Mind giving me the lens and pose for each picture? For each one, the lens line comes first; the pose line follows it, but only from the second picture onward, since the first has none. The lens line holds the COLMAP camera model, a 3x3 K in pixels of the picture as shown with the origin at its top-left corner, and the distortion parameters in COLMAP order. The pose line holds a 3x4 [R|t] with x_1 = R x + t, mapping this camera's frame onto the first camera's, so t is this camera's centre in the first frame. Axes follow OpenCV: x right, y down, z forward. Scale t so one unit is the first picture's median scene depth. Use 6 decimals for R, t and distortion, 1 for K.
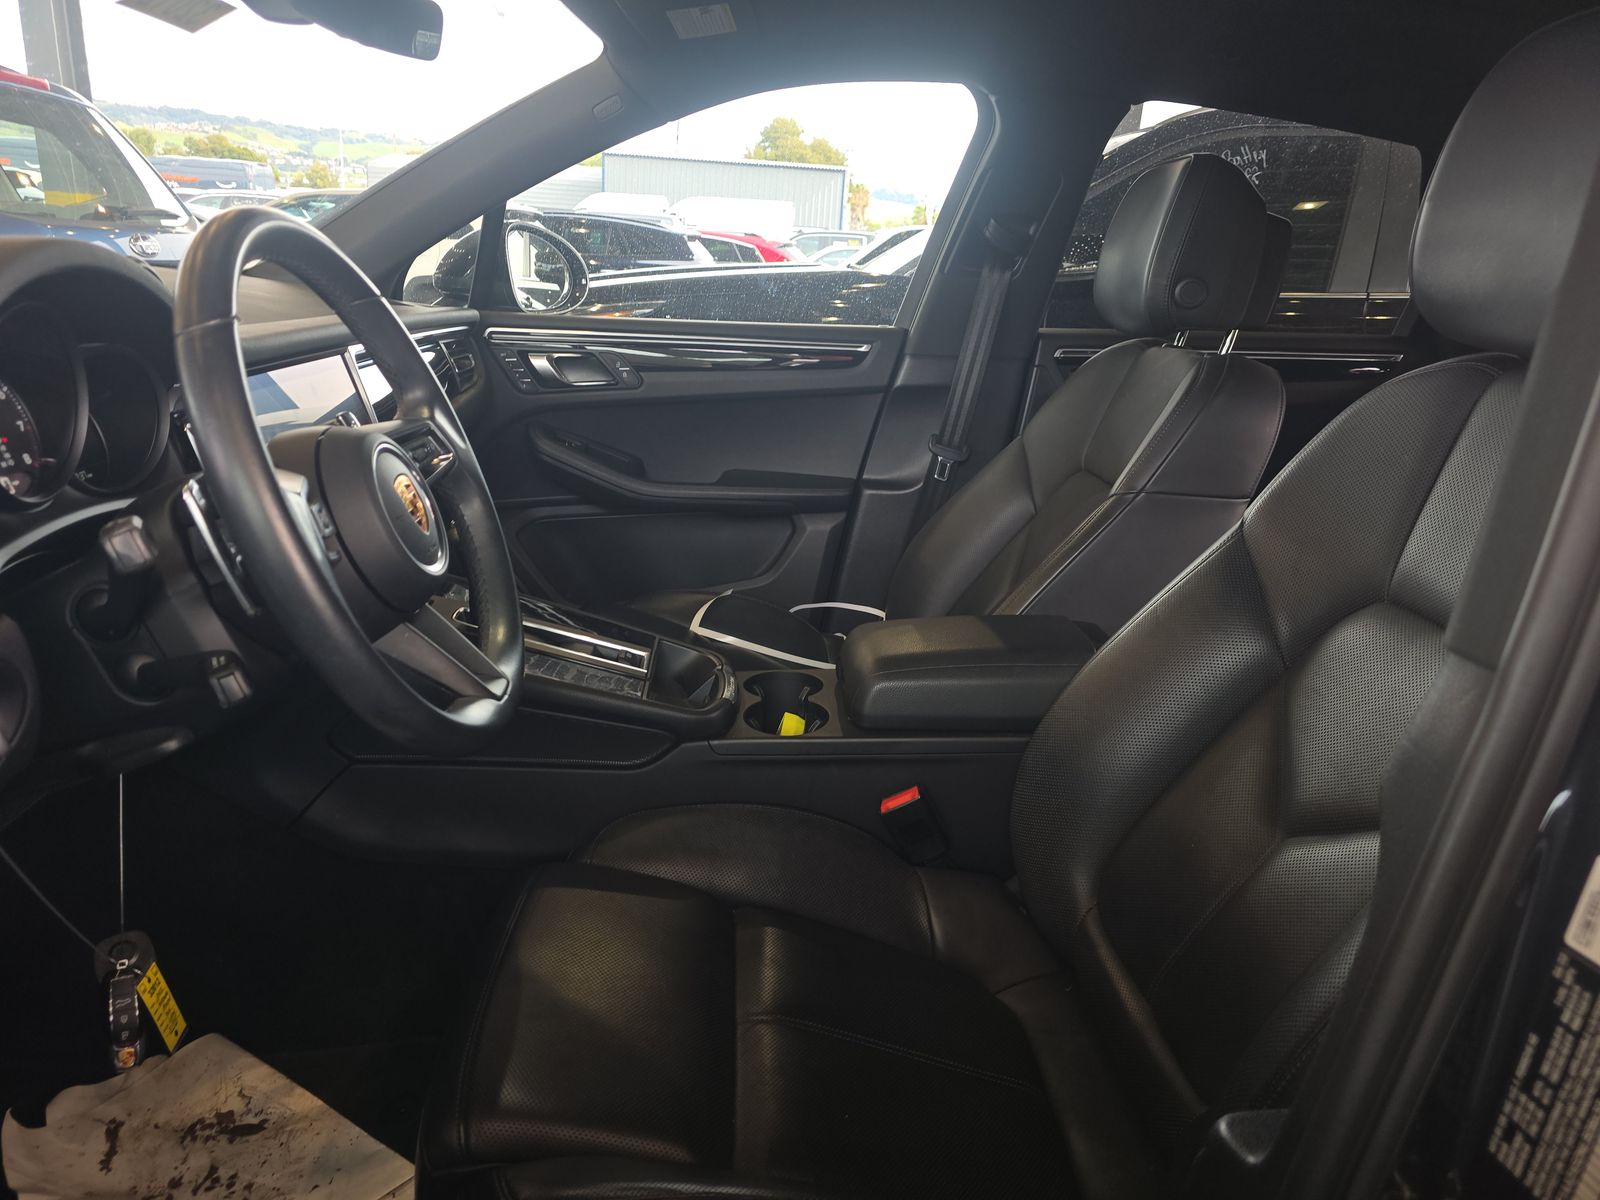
lens RADIAL K [[1117.8, 0, 794.1], [0, 1117.8, 609.9], [0, 0, 1]] dist [0.046376, -0.055603]
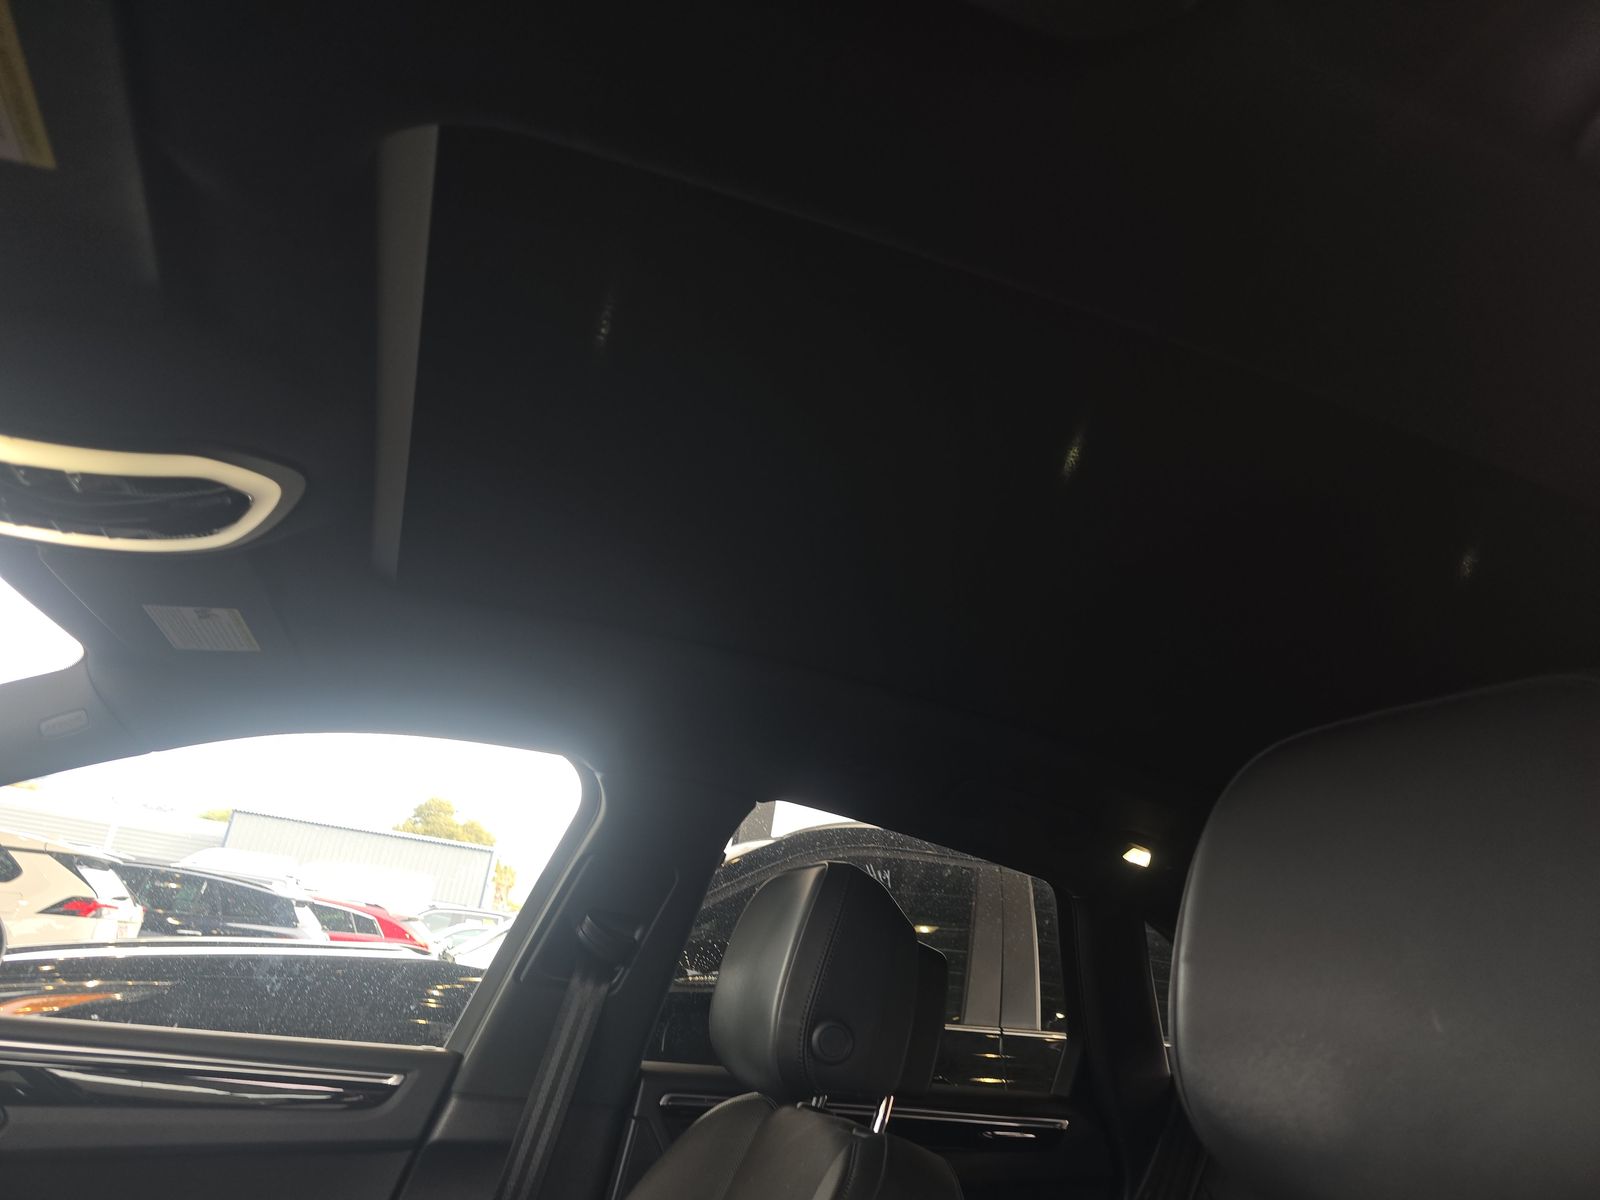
lens RADIAL K [[1117.8, 0, 794.1], [0, 1117.8, 609.9], [0, 0, 1]] dist [0.046376, -0.055603]
pose [[0.951300, 0.159818, 0.263603, 0.067688], [0.015513, 0.829211, -0.558720, -0.079106], [-0.307876, 0.535600, 0.786349, 0.209723]]
